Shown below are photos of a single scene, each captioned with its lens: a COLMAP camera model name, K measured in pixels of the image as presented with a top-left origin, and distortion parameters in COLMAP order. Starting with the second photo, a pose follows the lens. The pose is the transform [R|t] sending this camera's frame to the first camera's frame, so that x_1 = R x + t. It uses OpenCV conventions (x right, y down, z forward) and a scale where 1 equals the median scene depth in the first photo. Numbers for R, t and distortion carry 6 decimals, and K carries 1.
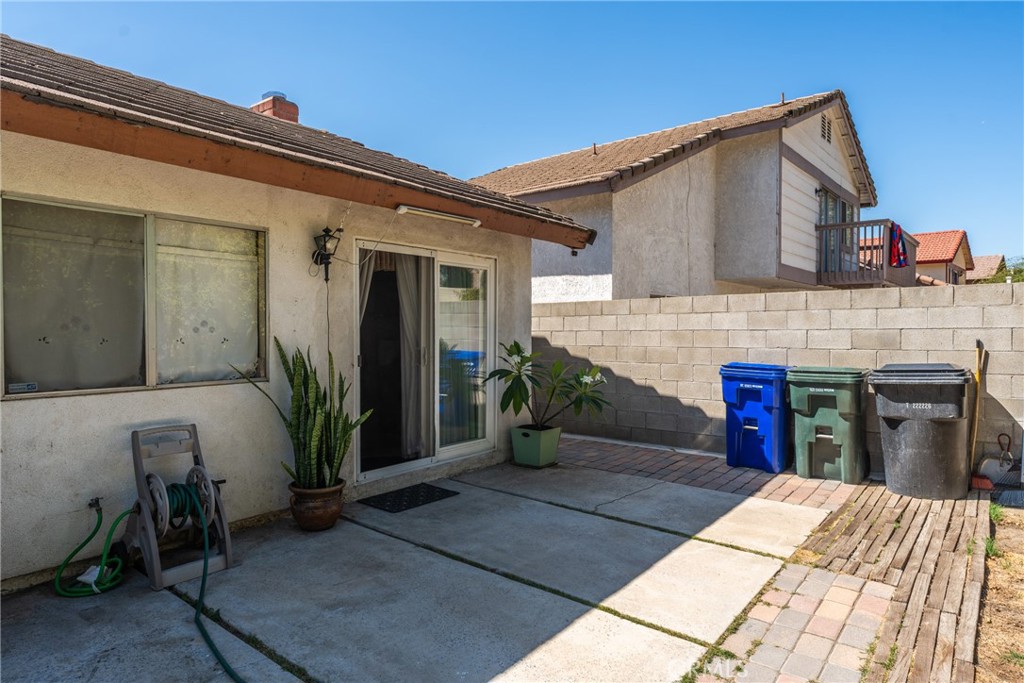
lens RADIAL K [[609.3, 0, 512.0], [0, 609.3, 341.5], [0, 0, 1]] dist [0.020821, 0.000235]
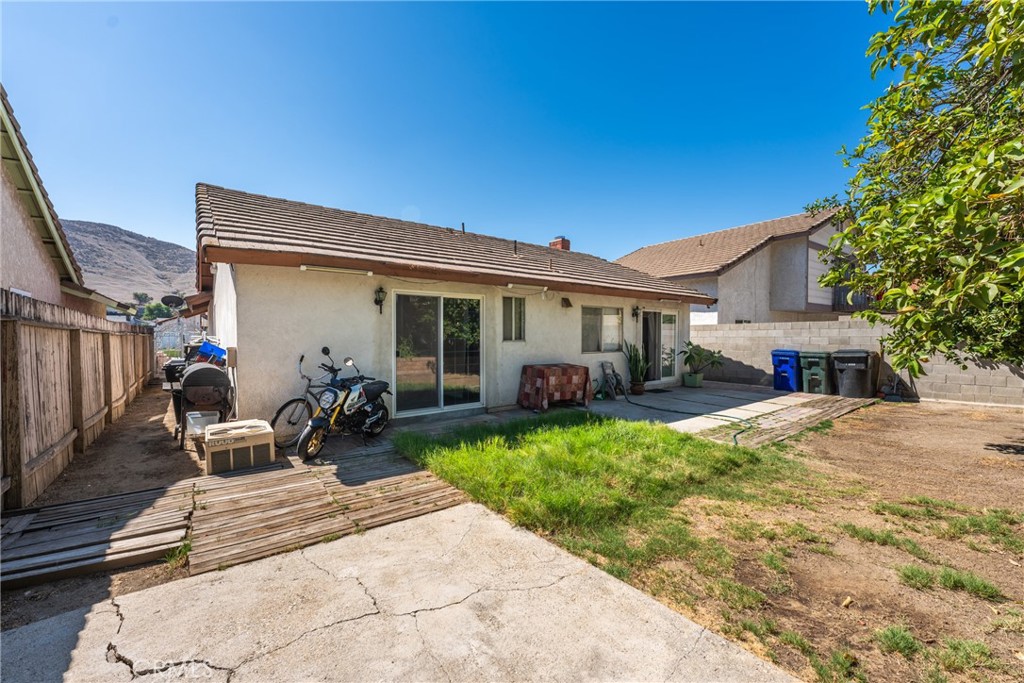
lens RADIAL K [[402.9, 0, 508.9], [0, 402.9, 344.0], [0, 0, 1]] dist [-0.000576, -0.000207]
pose [[0.967187, 0.005536, -0.254004, -0.317331], [-0.005026, 0.999984, 0.002658, 0.012907], [0.254015, -0.001294, 0.967200, -0.985826]]
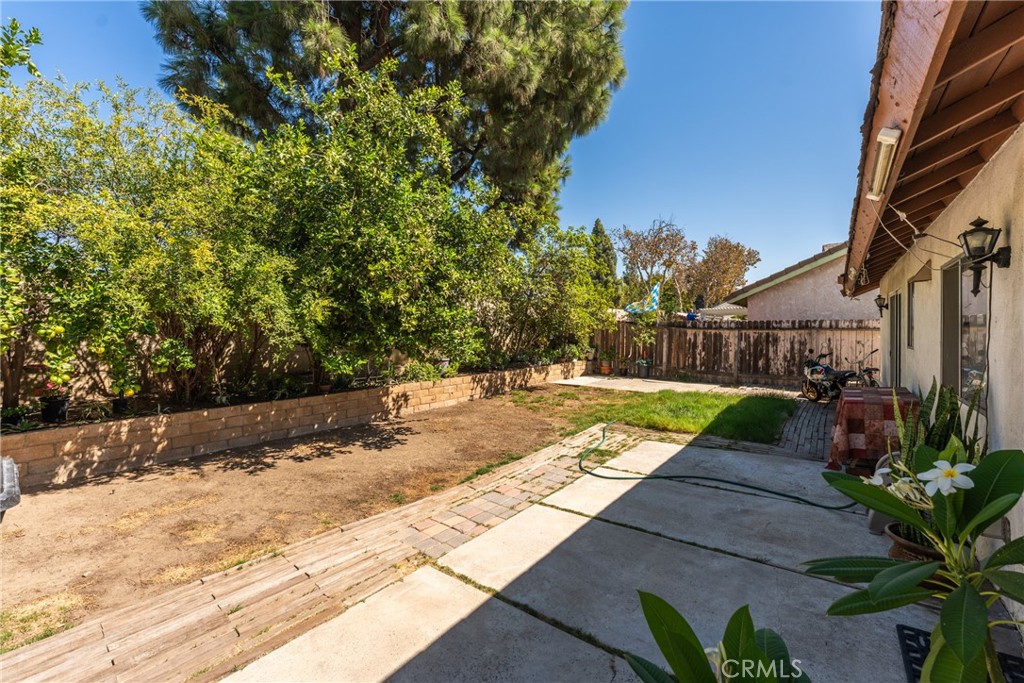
lens RADIAL K [[412.3, 0, 510.3], [0, 412.3, 331.3], [0, 0, 1]] dist [0.001296, -0.000193]
pose [[-0.999863, 0.015632, 0.005422, 0.183065], [0.015699, 0.999799, 0.012458, -0.051036], [-0.005226, 0.012541, -0.999908, 1.106066]]
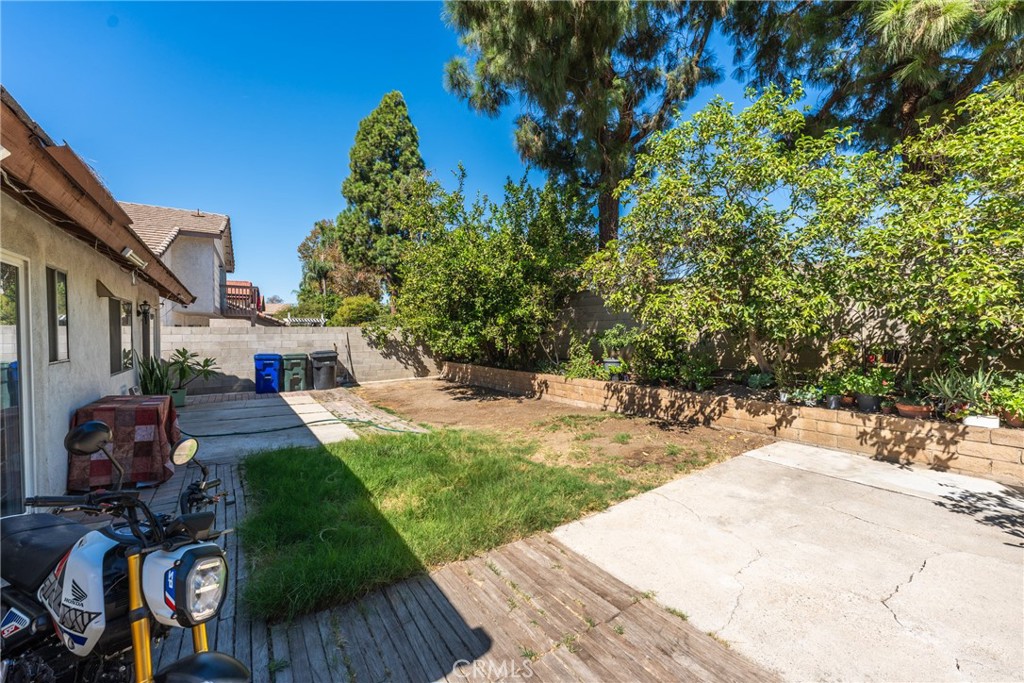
lens RADIAL K [[402.9, 0, 508.9], [0, 402.9, 344.0], [0, 0, 1]] dist [-0.000576, -0.000207]
pose [[0.316055, -0.024461, 0.948426, -0.984413], [0.022315, 0.999583, 0.018345, -0.015954], [-0.948478, 0.015366, 0.316469, -0.587230]]
